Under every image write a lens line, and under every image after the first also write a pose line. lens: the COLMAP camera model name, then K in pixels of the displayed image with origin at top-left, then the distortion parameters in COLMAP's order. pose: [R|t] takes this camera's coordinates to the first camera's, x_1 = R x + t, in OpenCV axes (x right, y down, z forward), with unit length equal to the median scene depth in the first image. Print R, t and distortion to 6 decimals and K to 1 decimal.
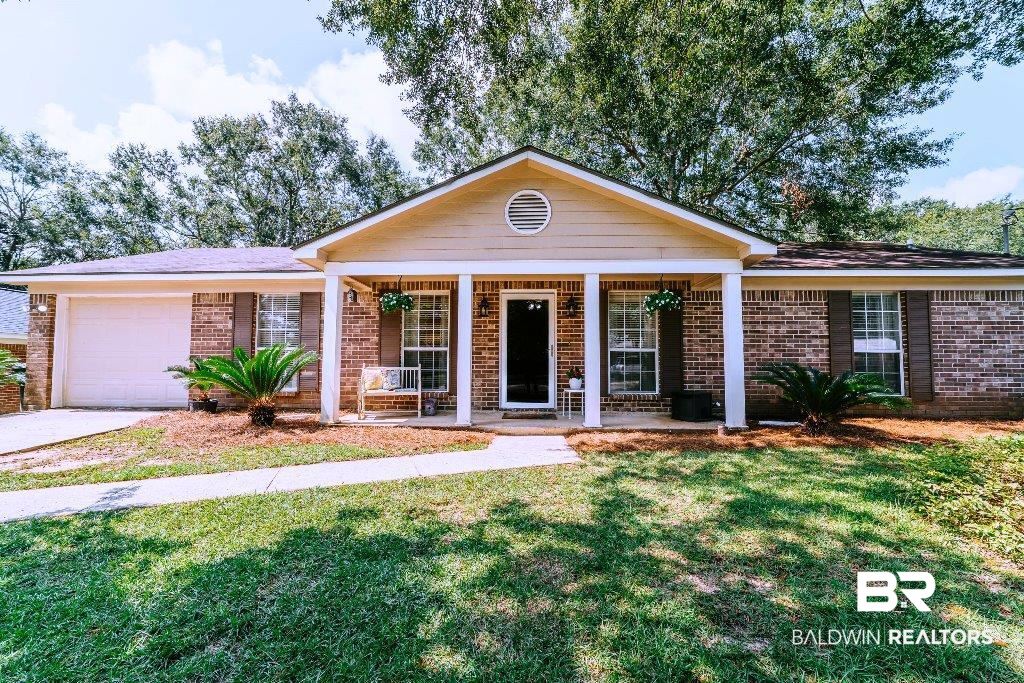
lens RADIAL K [[389.1, 0, 506.5], [0, 389.1, 345.1], [0, 0, 1]] dist [-0.006937, 0.001613]
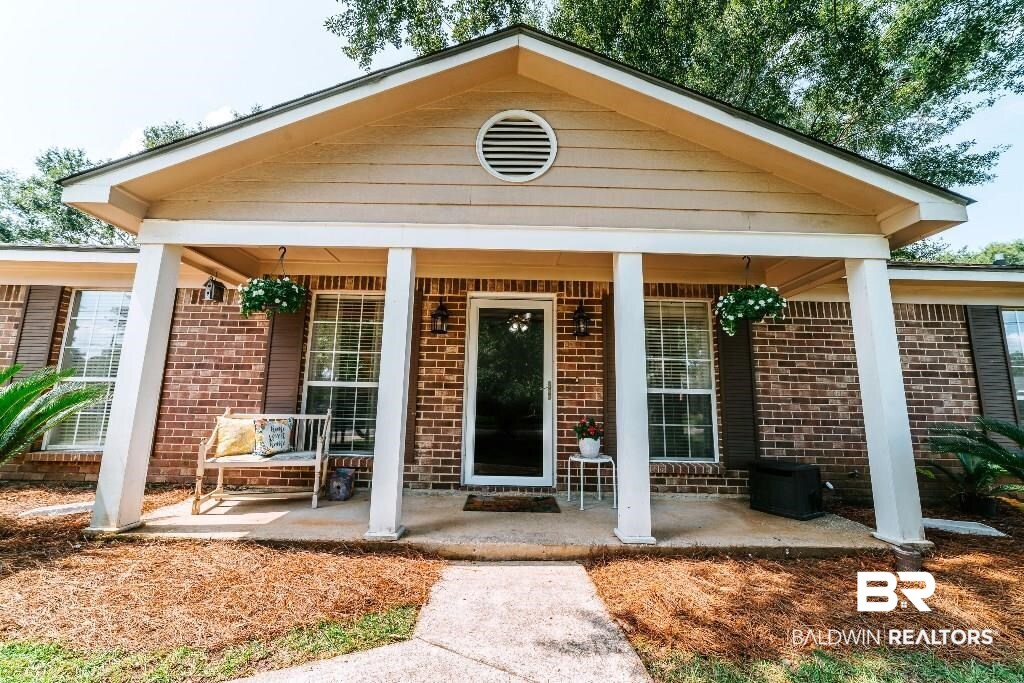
lens RADIAL K [[382.1, 0, 505.5], [0, 382.1, 342.0], [0, 0, 1]] dist [-0.001819, -0.000151]
pose [[0.998289, 0.022345, 0.054040, 0.012986], [-0.016325, 0.993866, -0.109375, 0.005875], [-0.056152, 0.108306, 0.992530, 0.395282]]
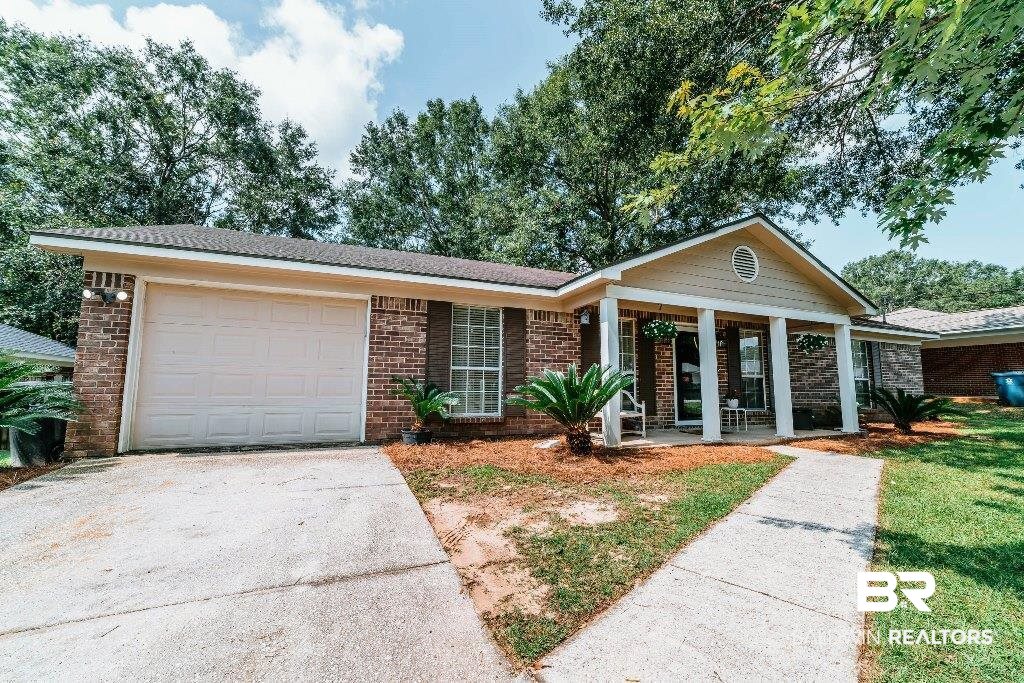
lens RADIAL K [[389.1, 0, 509.2], [0, 389.1, 339.3], [0, 0, 1]] dist [-0.006937, 0.001613]
pose [[0.909875, 0.055272, 0.411184, -0.932408], [-0.025601, 0.996677, -0.077324, 0.010640], [-0.414091, 0.059829, 0.908267, 0.170257]]
